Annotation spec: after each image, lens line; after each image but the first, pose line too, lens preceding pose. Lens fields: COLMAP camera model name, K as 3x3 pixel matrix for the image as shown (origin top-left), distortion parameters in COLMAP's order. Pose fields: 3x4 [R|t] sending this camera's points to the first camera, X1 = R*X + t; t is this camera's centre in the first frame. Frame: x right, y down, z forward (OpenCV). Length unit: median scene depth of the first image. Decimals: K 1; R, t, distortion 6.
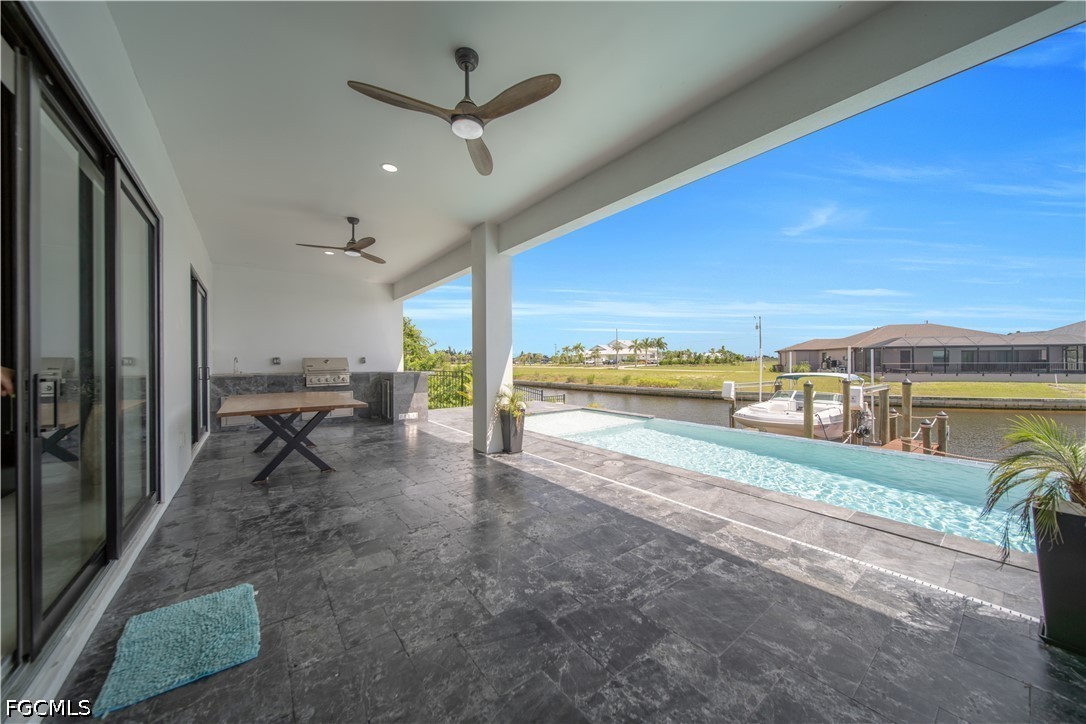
lens RADIAL K [[375.7, 0, 539.5], [0, 375.7, 365.9], [0, 0, 1]] dist [0.000464, -0.000948]
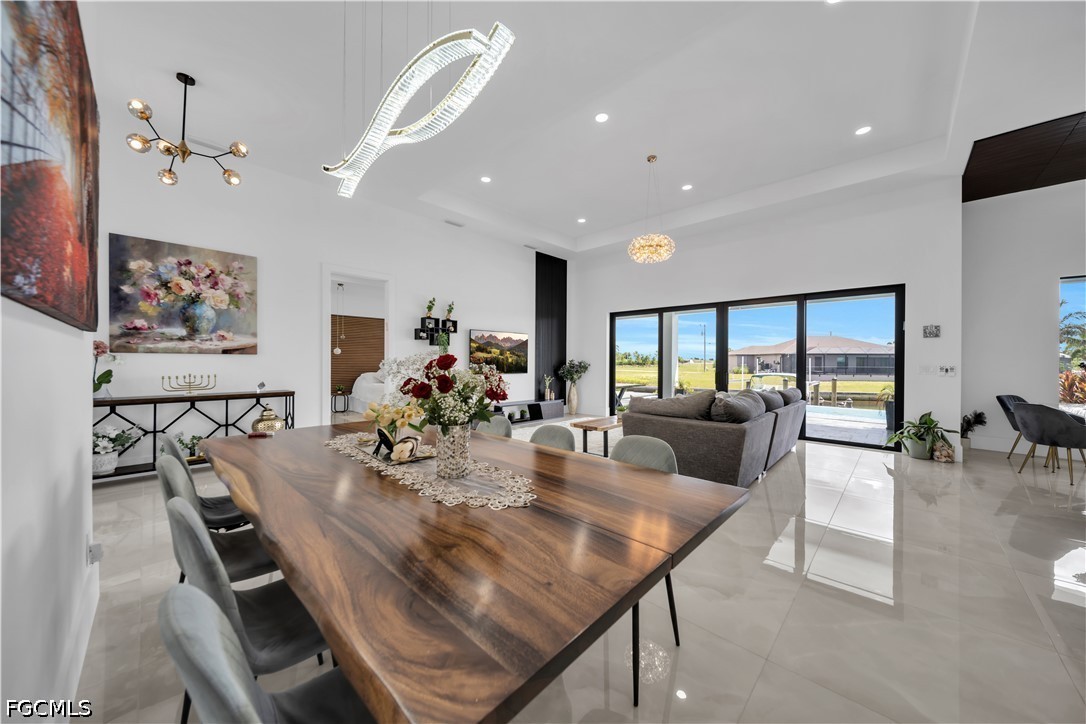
lens RADIAL K [[375.7, 0, 542.0], [0, 375.7, 363.3], [0, 0, 1]] dist [0.000464, -0.000948]
pose [[0.987642, 0.010411, 0.156378, -0.154439], [-0.009543, 0.999935, -0.006300, -0.000534], [-0.156433, 0.004730, 0.987677, -0.116277]]
